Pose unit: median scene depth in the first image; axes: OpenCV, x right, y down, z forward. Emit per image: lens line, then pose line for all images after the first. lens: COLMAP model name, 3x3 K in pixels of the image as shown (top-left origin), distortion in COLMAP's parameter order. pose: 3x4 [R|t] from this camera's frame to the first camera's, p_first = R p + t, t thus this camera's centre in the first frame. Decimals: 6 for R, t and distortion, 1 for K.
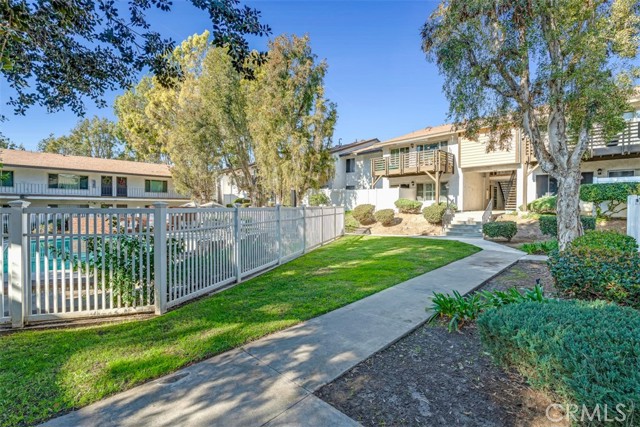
lens RADIAL K [[281.7, 0, 320.0], [0, 281.7, 213.5], [0, 0, 1]] dist [-0.002978, -0.000450]
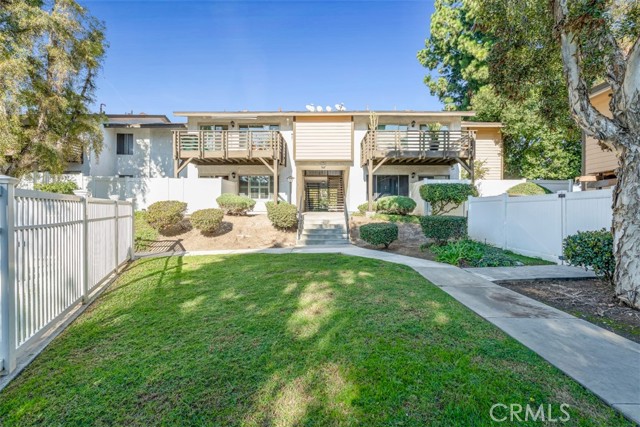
lens RADIAL K [[281.7, 0, 320.0], [0, 281.7, 213.5], [0, 0, 1]] dist [-0.002978, -0.000450]
pose [[0.732455, -0.004516, 0.680801, -0.010397], [0.011591, 0.999916, -0.005837, 0.001318], [-0.680717, 0.012167, 0.732445, 0.342673]]
